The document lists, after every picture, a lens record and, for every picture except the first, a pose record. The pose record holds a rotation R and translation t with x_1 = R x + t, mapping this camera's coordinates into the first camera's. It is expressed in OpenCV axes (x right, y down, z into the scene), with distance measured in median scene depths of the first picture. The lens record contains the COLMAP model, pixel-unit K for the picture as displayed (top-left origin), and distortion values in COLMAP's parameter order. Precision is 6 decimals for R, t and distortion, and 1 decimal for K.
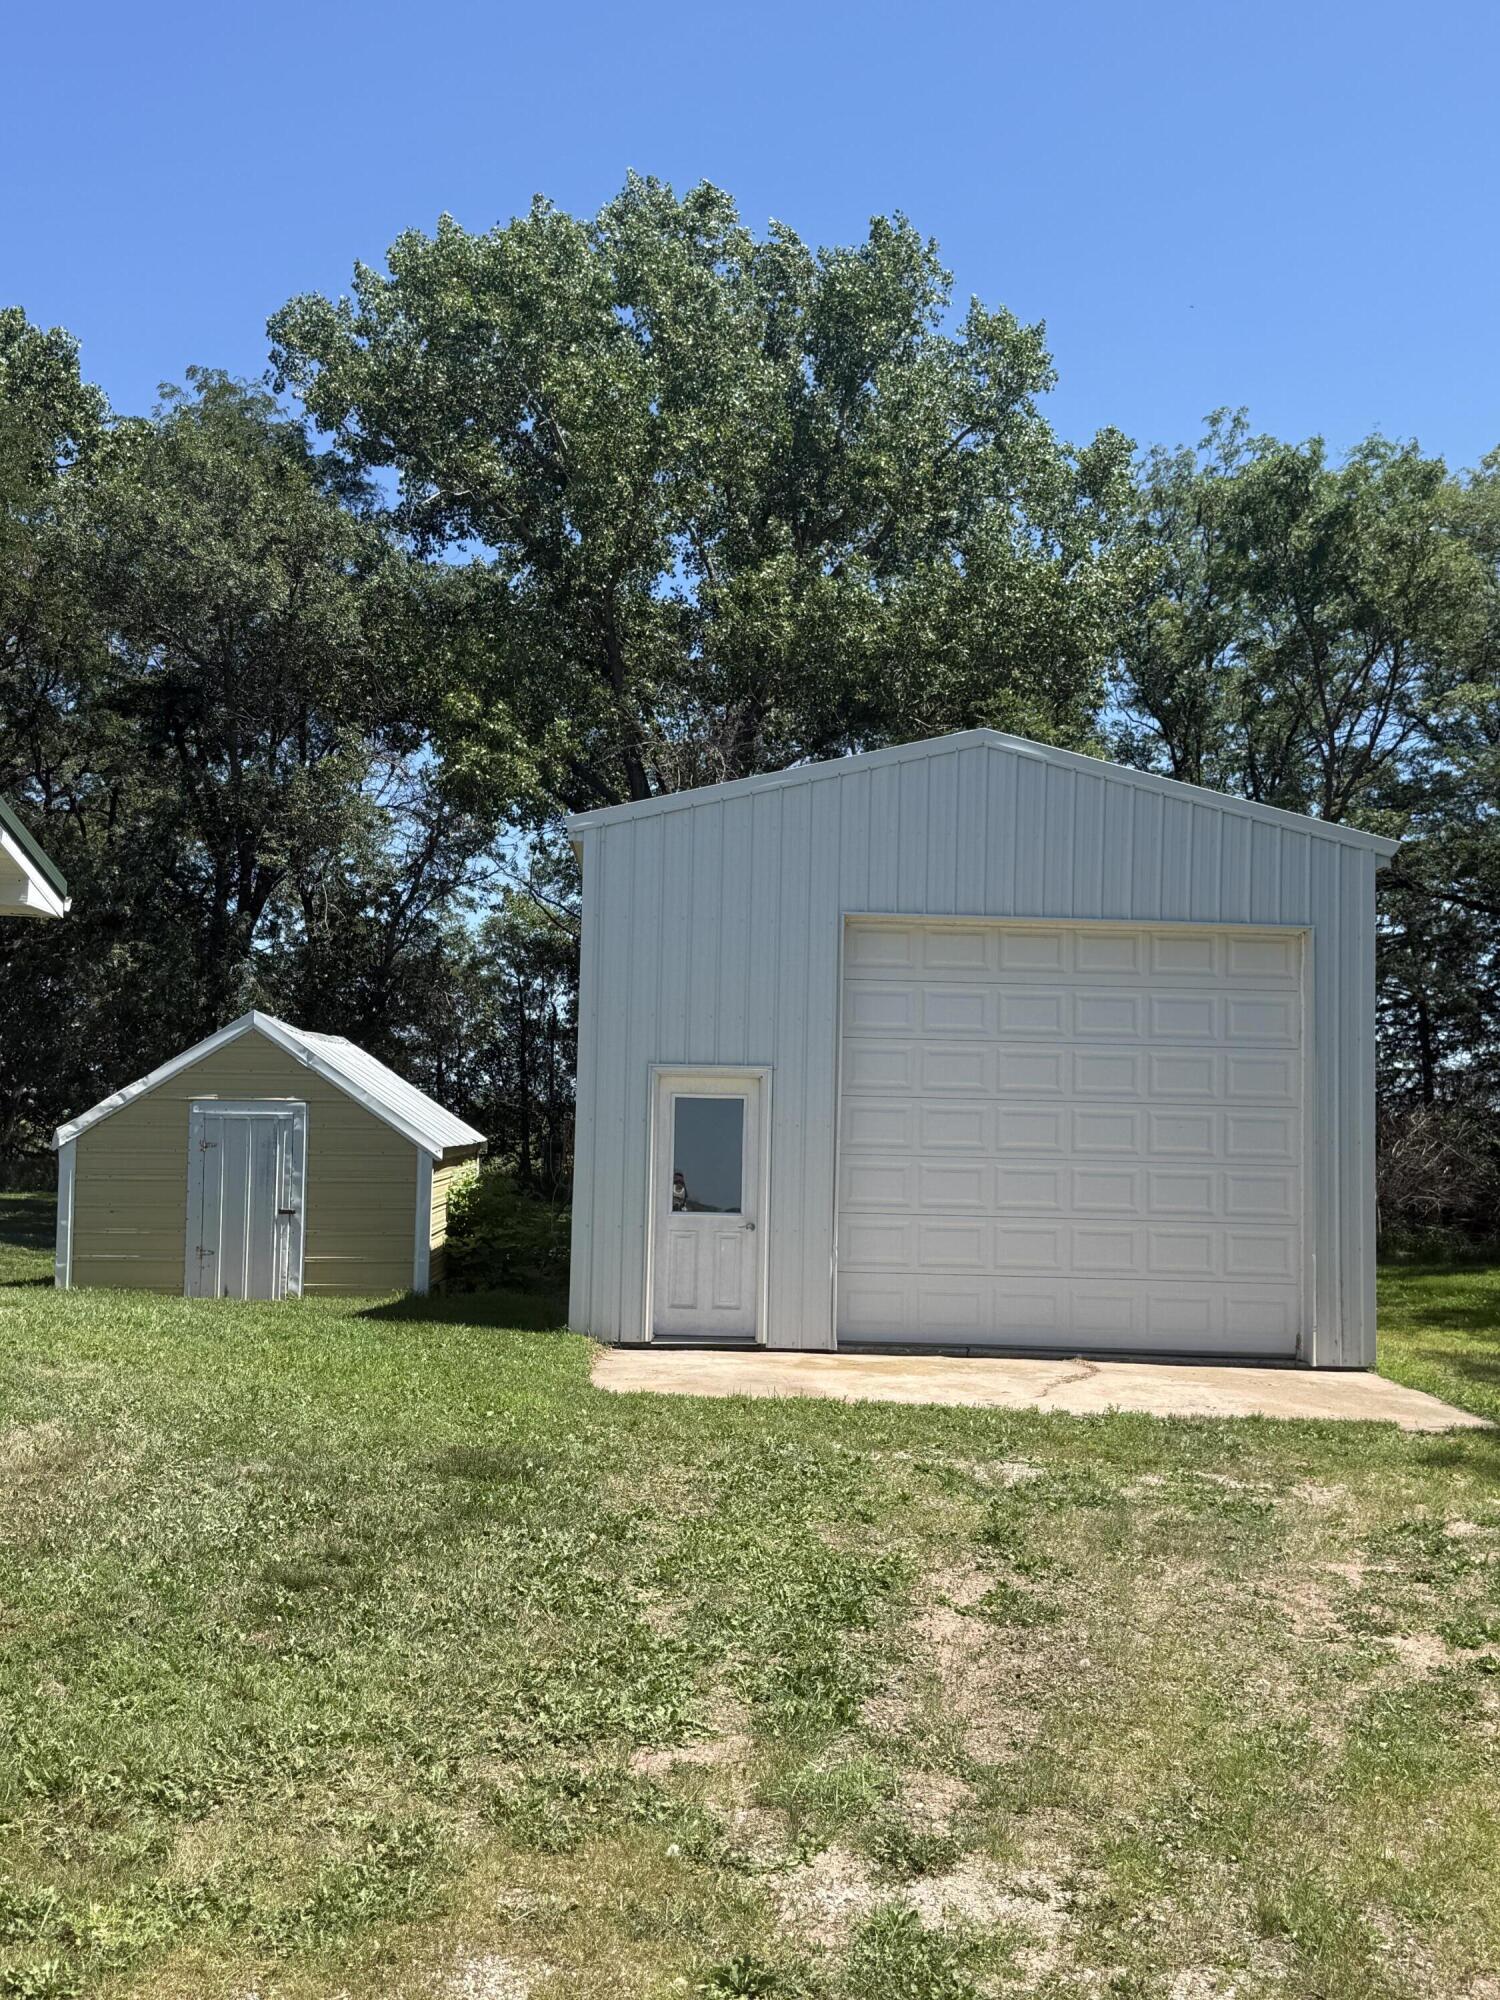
lens RADIAL K [[2103.0, 0, 749.3], [0, 2103.0, 1002.6], [0, 0, 1]] dist [-0.007301, 0.000000]
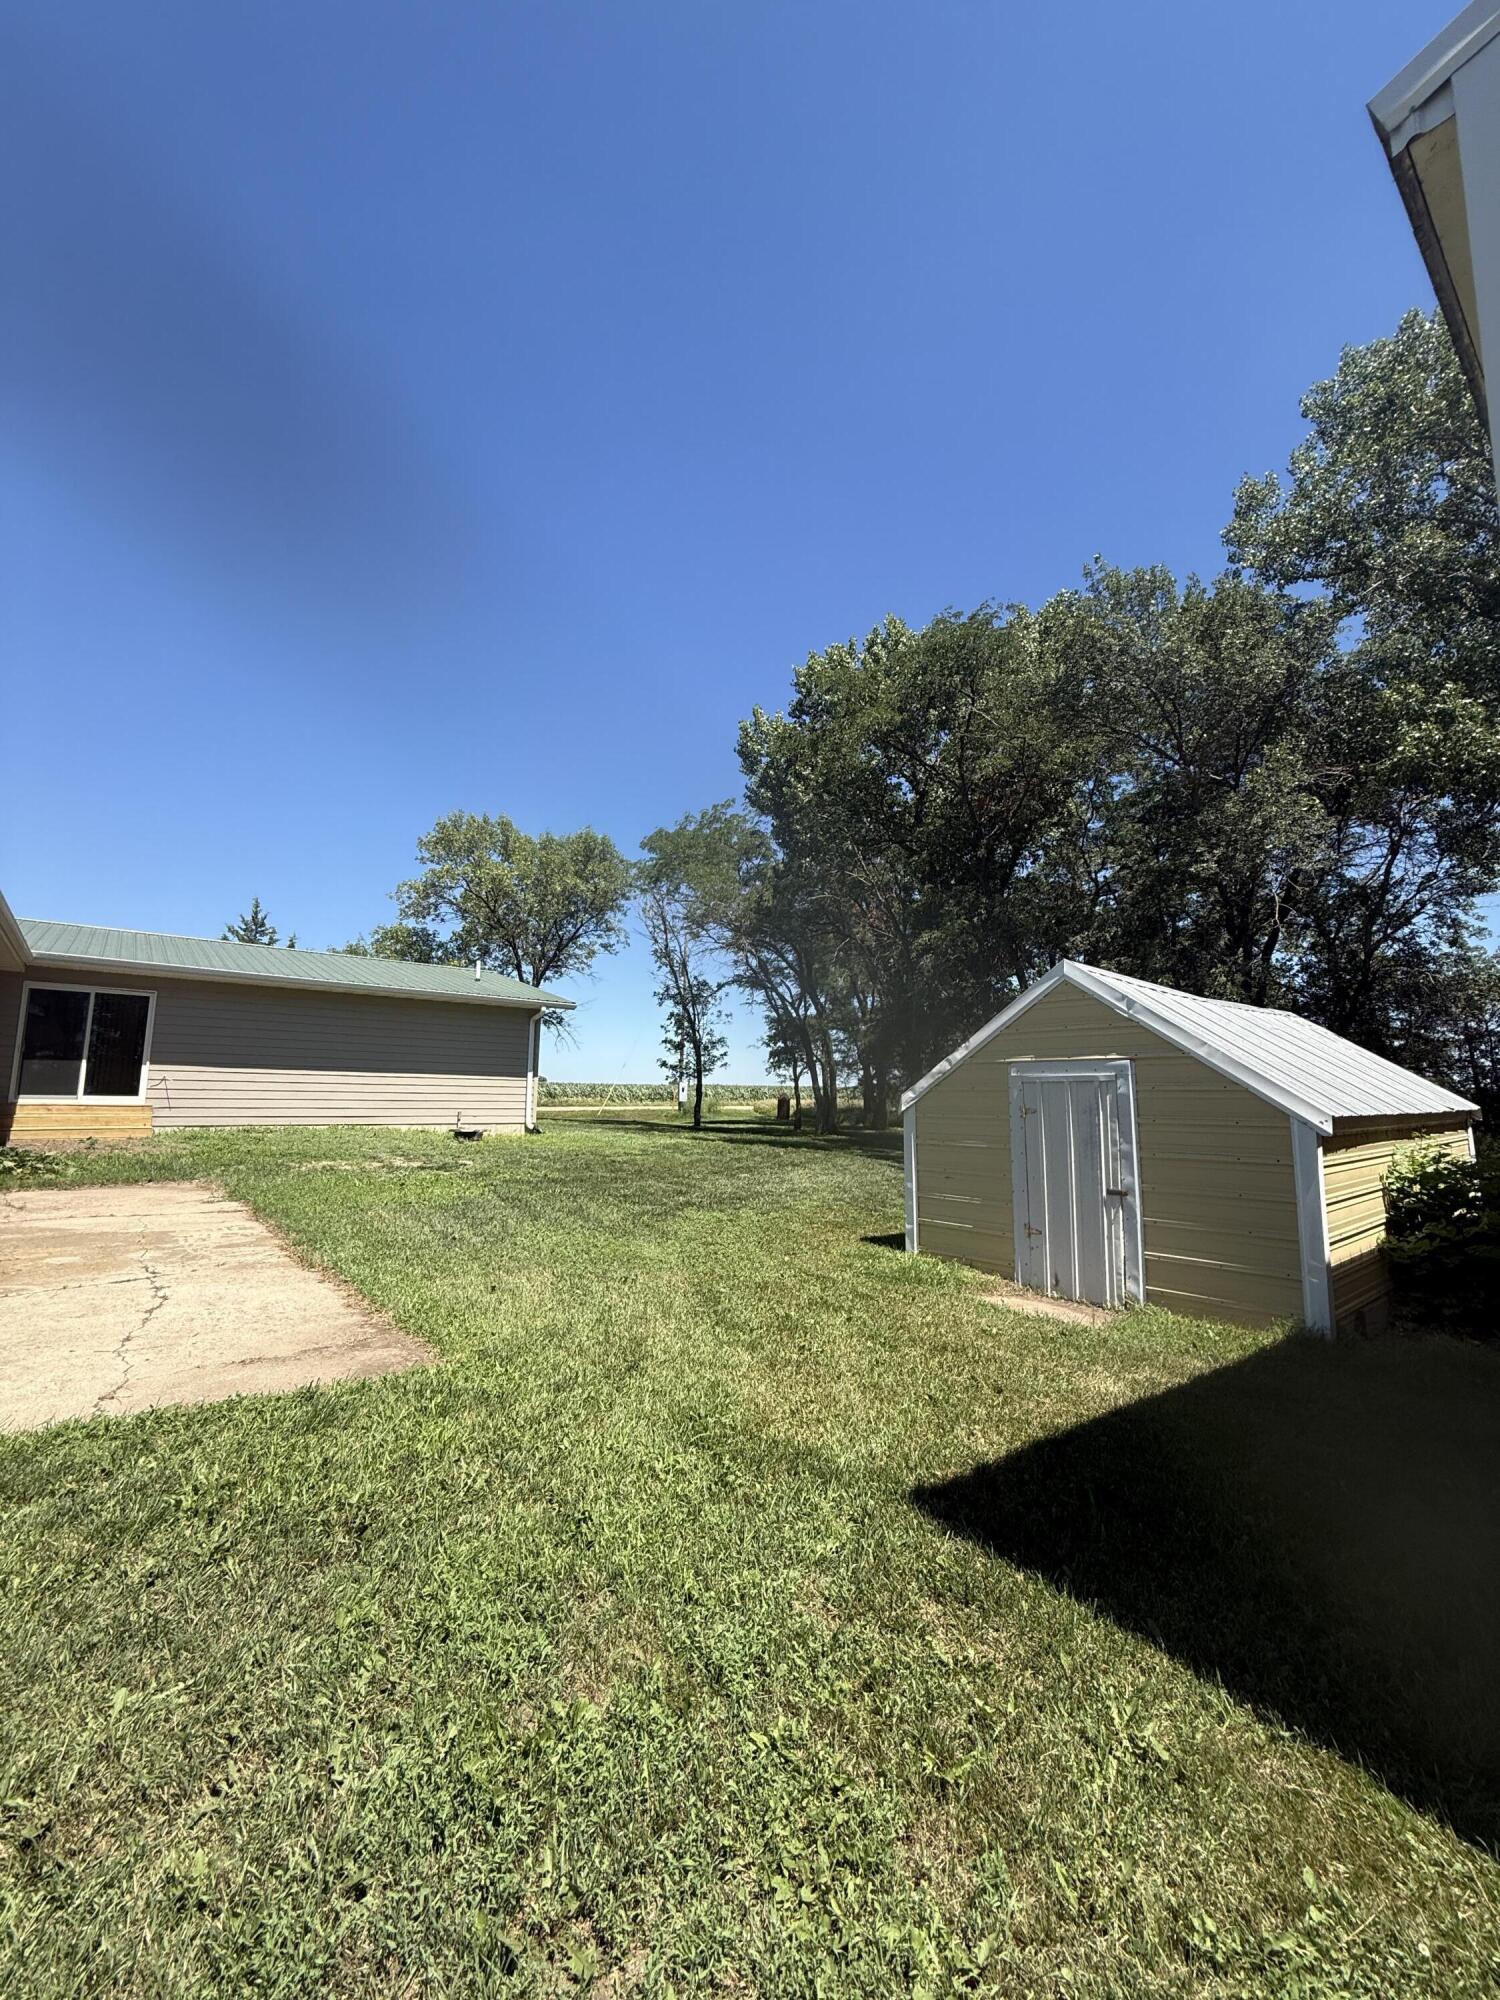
lens RADIAL K [[793.6, 0, 762.3], [0, 793.6, 989.7], [0, 0, 1]] dist [-0.001647, -0.000396]
pose [[0.615807, -0.112014, -0.779894, -0.052859], [0.047080, 0.993305, -0.105491, 0.046099], [0.786490, 0.028245, 0.616957, 0.692540]]
